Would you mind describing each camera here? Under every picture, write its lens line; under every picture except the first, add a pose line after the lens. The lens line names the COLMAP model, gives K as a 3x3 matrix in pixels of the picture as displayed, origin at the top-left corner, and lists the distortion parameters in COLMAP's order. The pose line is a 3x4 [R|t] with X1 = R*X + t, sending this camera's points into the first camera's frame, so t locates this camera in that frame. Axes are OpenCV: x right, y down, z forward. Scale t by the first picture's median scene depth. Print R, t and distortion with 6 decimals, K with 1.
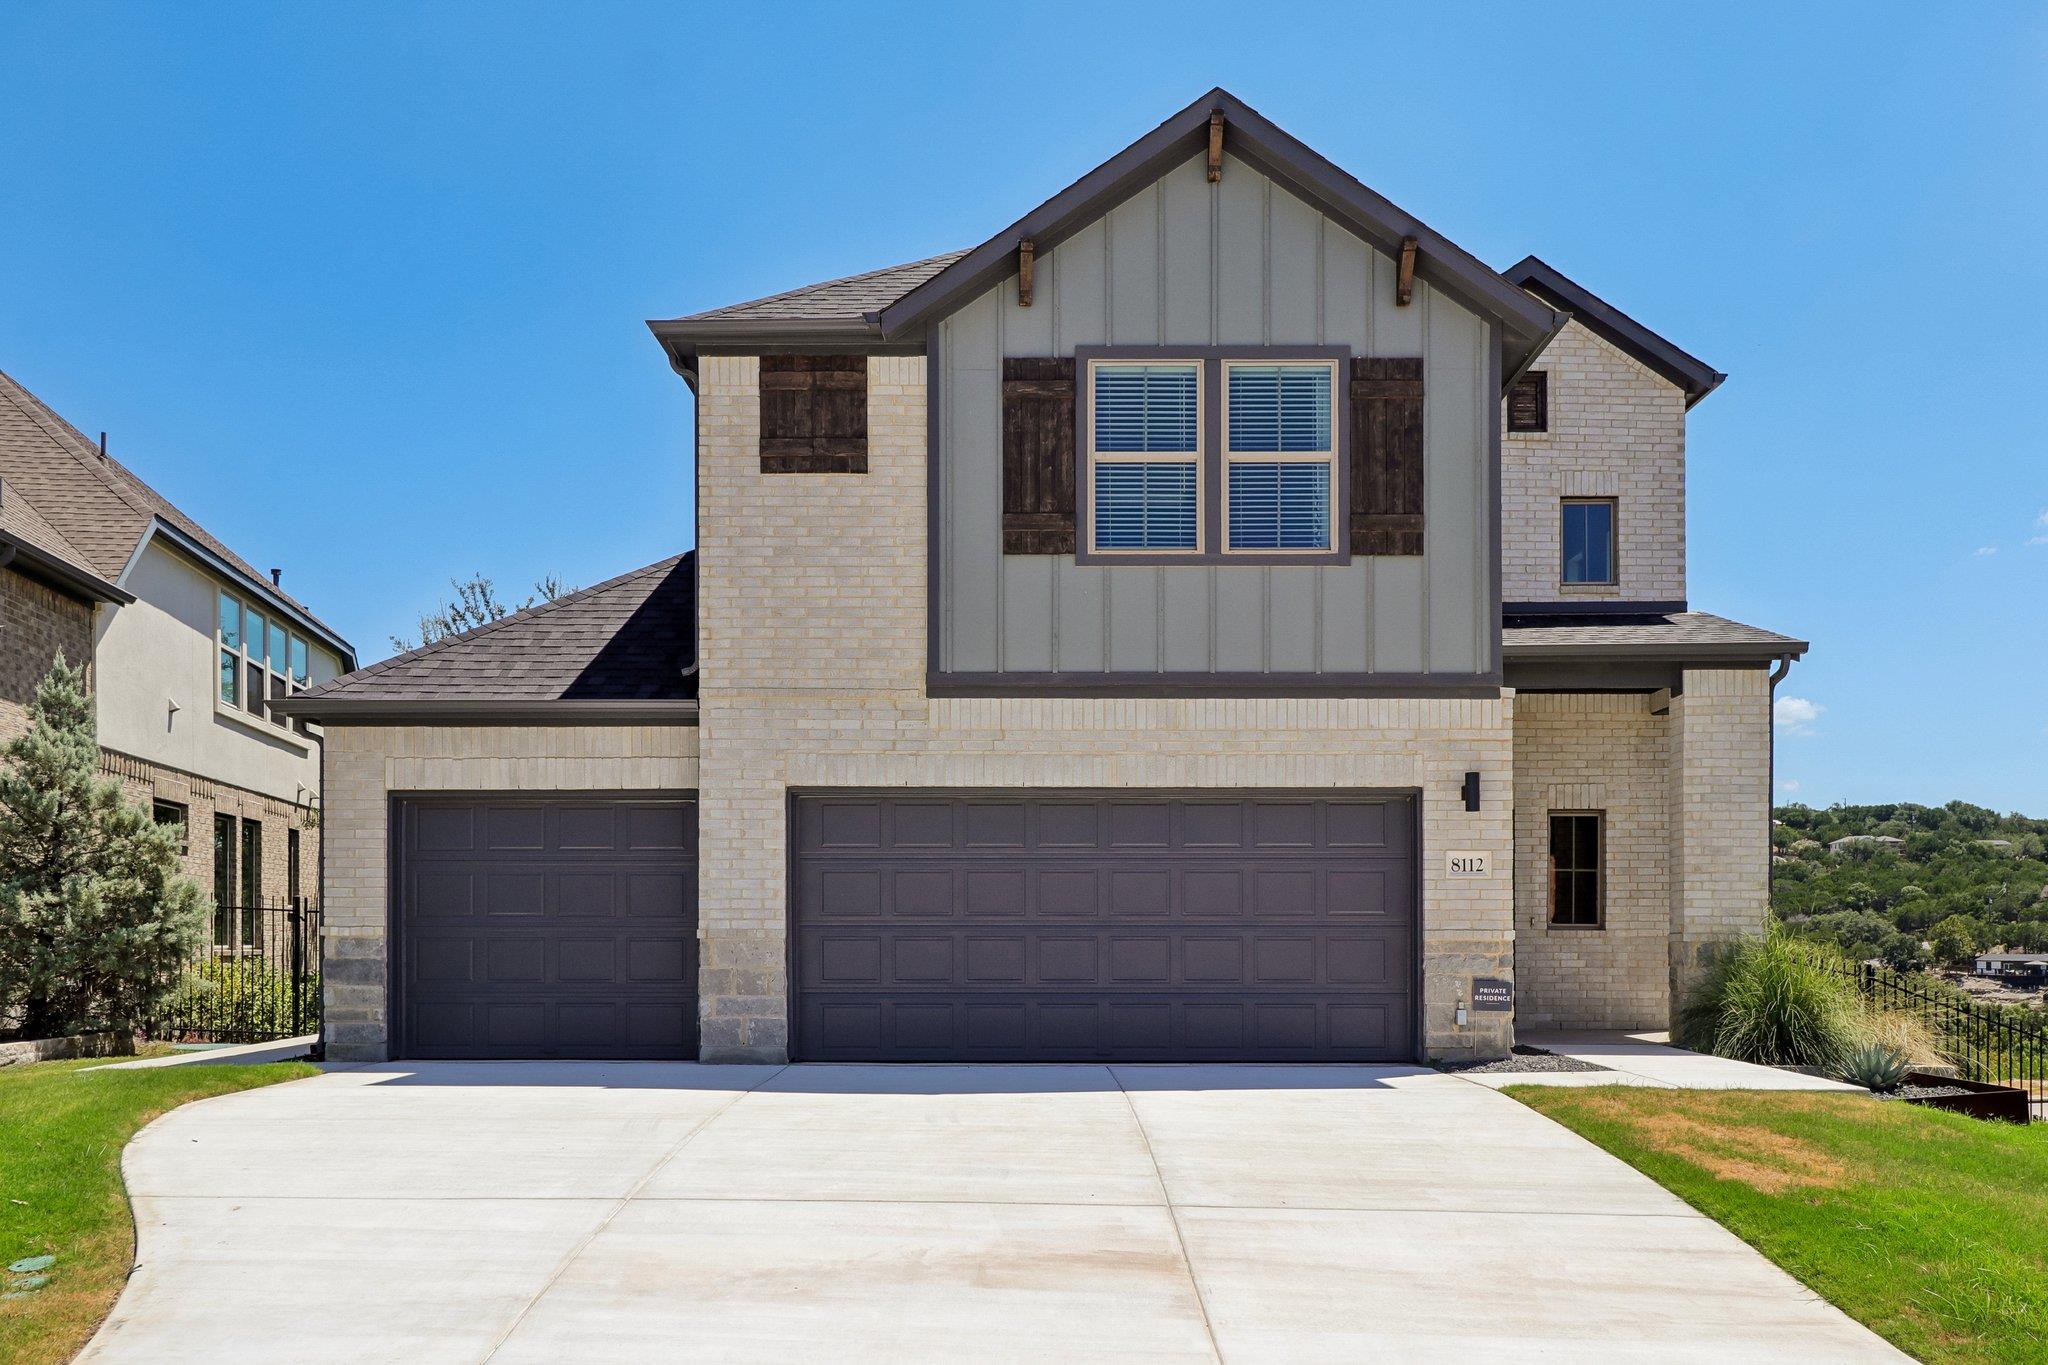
lens RADIAL K [[1726.5, 0, 1024.1], [0, 1726.5, 717.7], [0, 0, 1]] dist [0.002233, 0.001340]
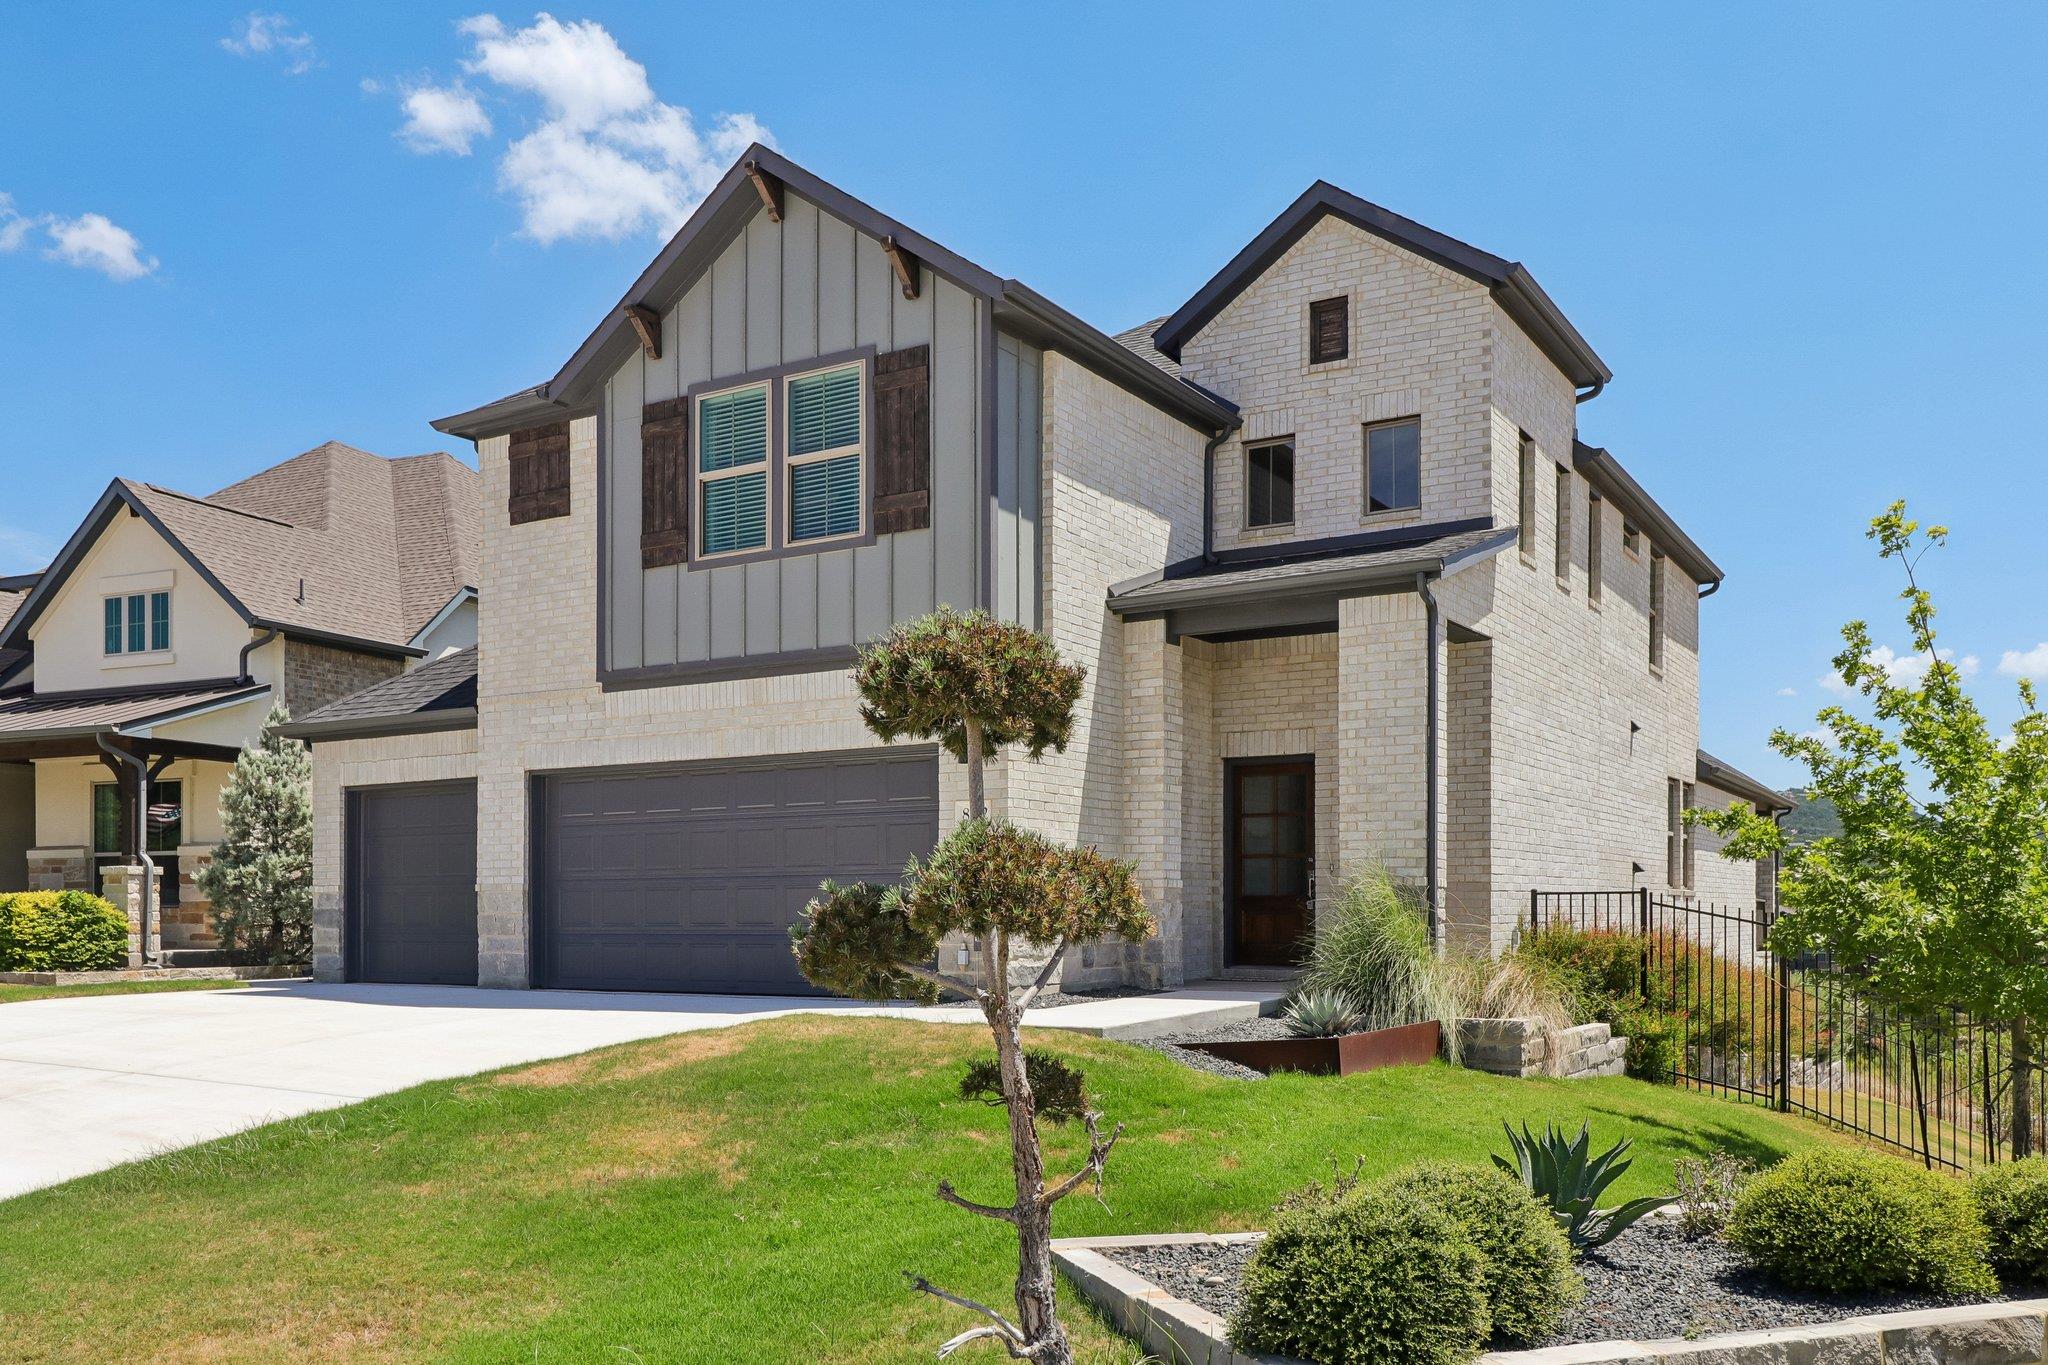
lens RADIAL K [[1693.6, 0, 1024.0], [0, 1693.6, 682.5], [0, 0, 1]] dist [0.008535, 0.002234]
pose [[0.852060, -0.074373, -0.518134, 0.810220], [0.072214, 0.997091, -0.024369, 0.031567], [0.518440, -0.016653, 0.854952, 0.126359]]
